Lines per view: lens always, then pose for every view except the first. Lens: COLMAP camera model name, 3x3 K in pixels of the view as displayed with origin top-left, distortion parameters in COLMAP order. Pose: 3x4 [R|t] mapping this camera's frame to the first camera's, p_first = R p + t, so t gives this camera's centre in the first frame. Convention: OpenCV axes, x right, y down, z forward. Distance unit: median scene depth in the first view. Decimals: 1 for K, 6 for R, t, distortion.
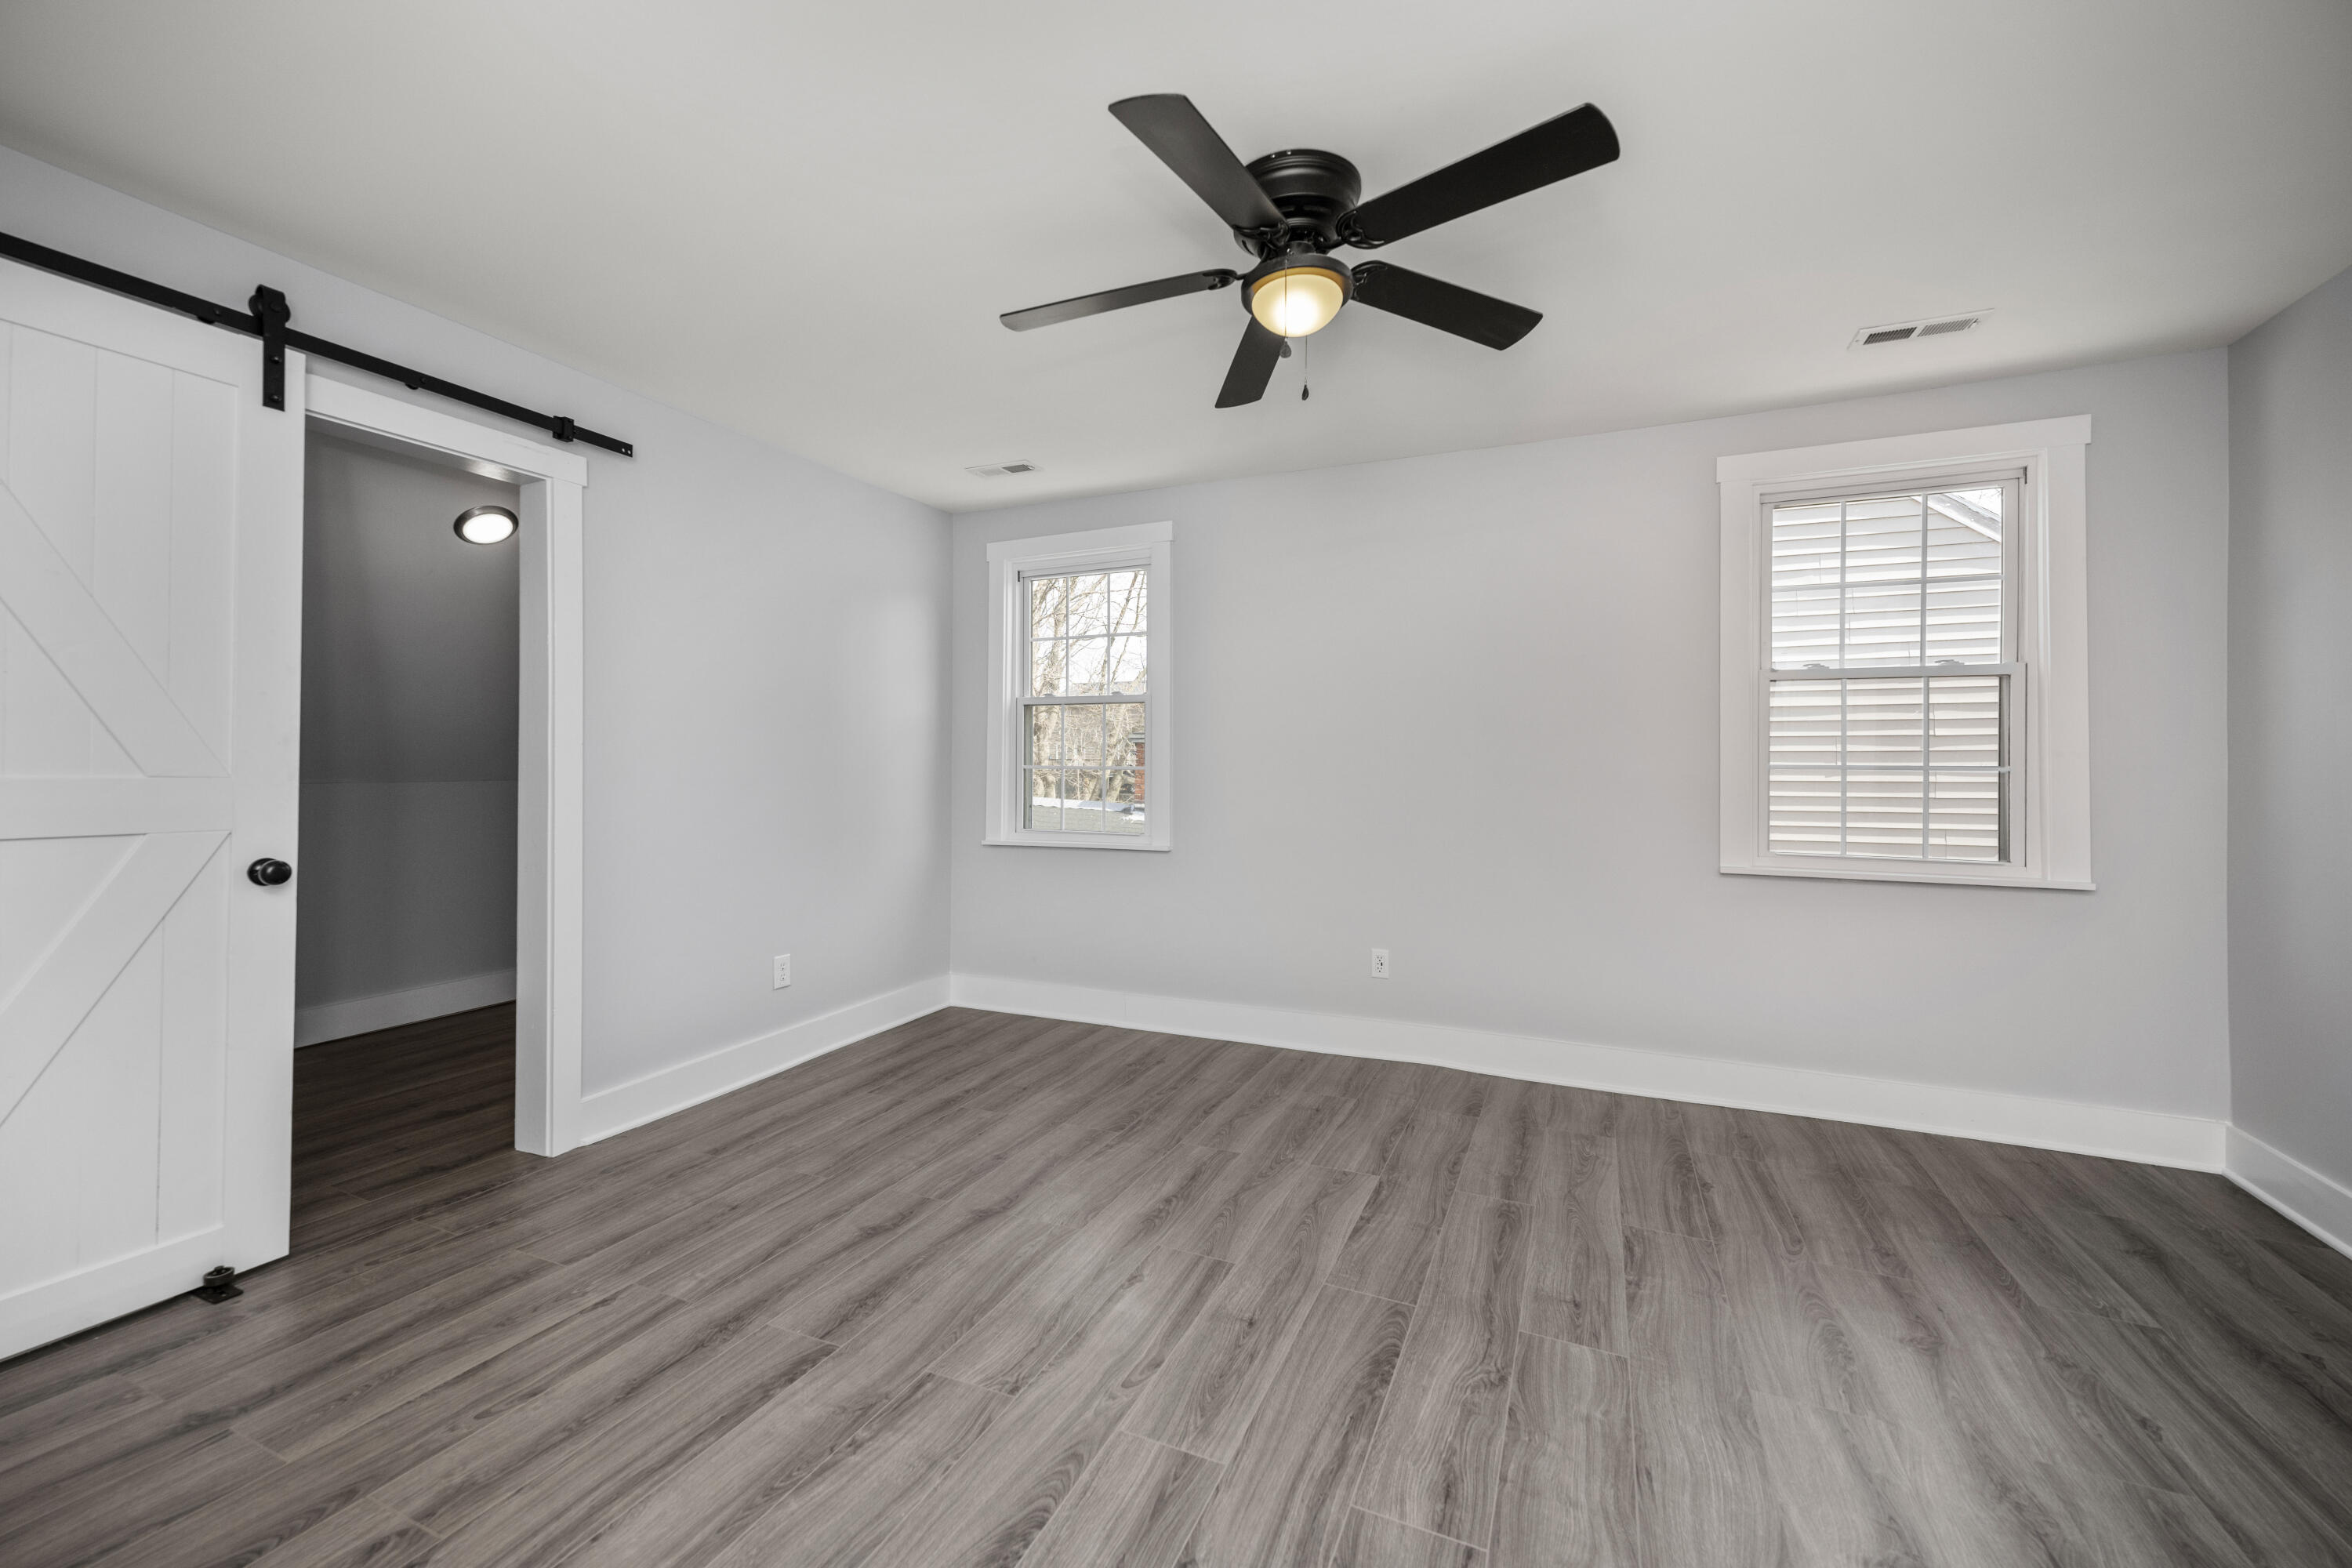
lens RADIAL K [[949.0, 0, 1182.2], [0, 949.0, 761.4], [0, 0, 1]] dist [-0.001822, -0.000450]
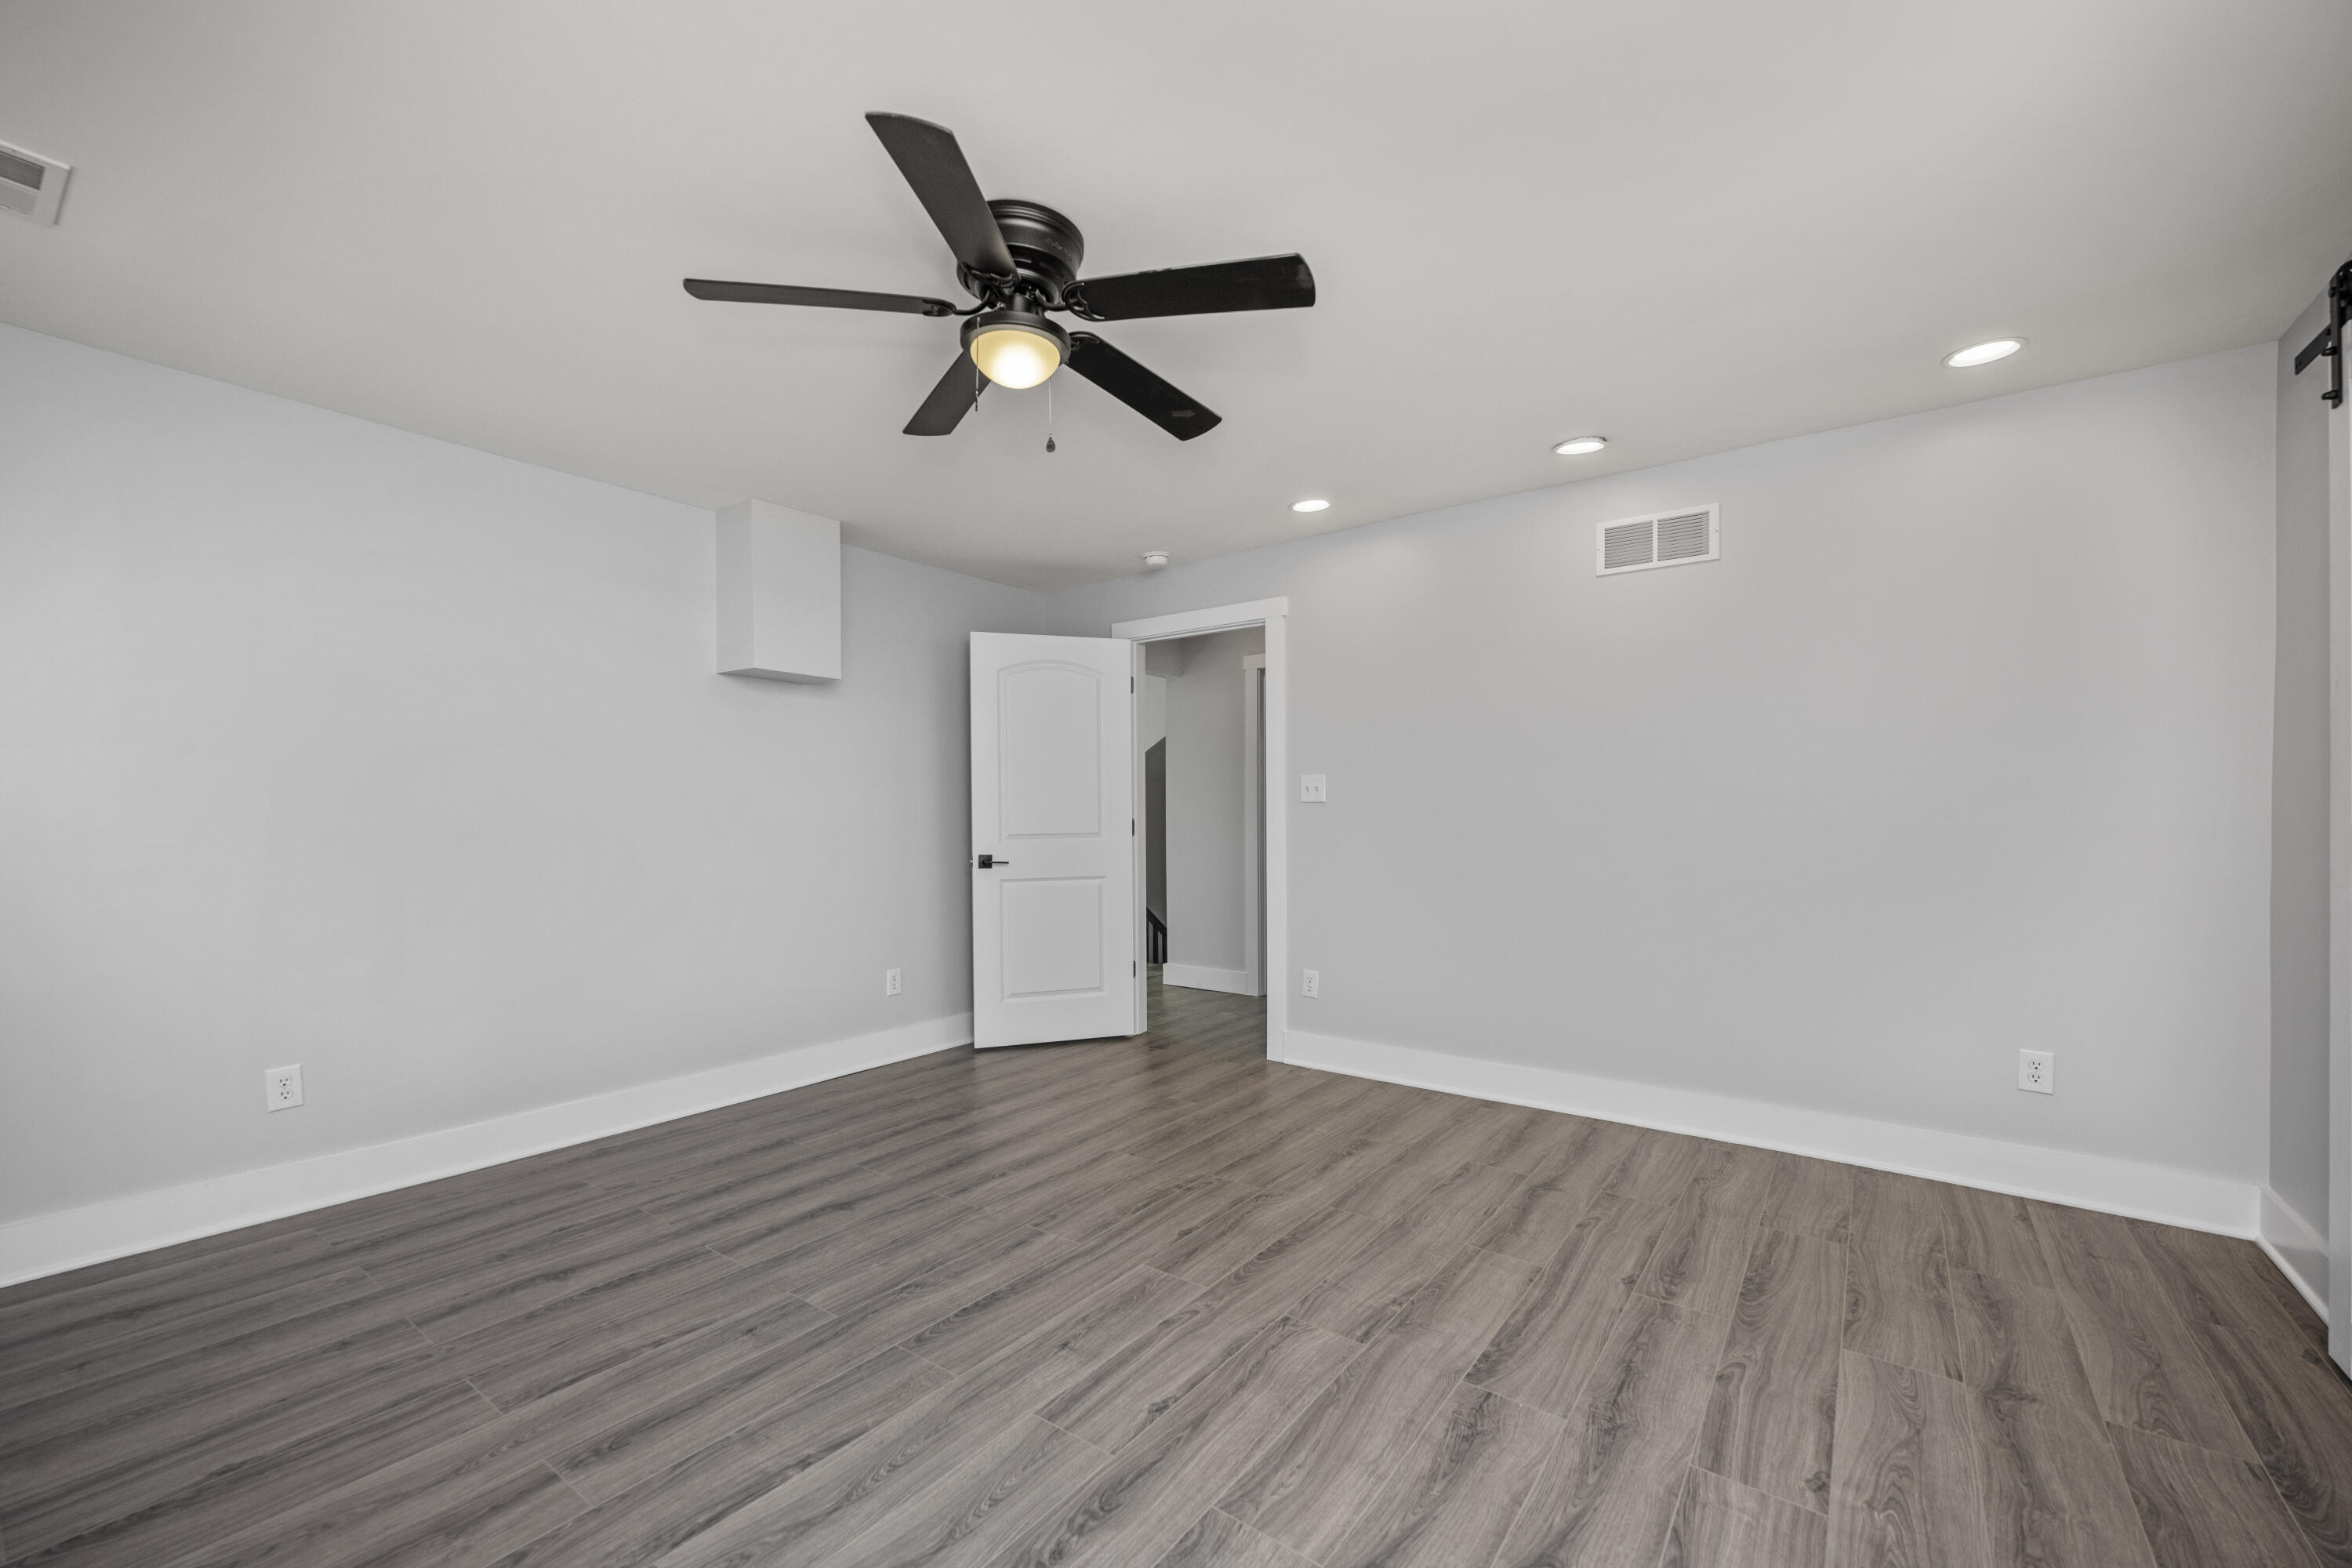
lens RADIAL K [[949.0, 0, 1182.2], [0, 949.0, 761.4], [0, 0, 1]] dist [-0.001822, -0.000450]
pose [[-0.977748, 0.011466, 0.209469, -0.272728], [-0.002261, 0.997871, -0.065173, 0.021564], [-0.209771, -0.064196, -0.975641, 1.986762]]
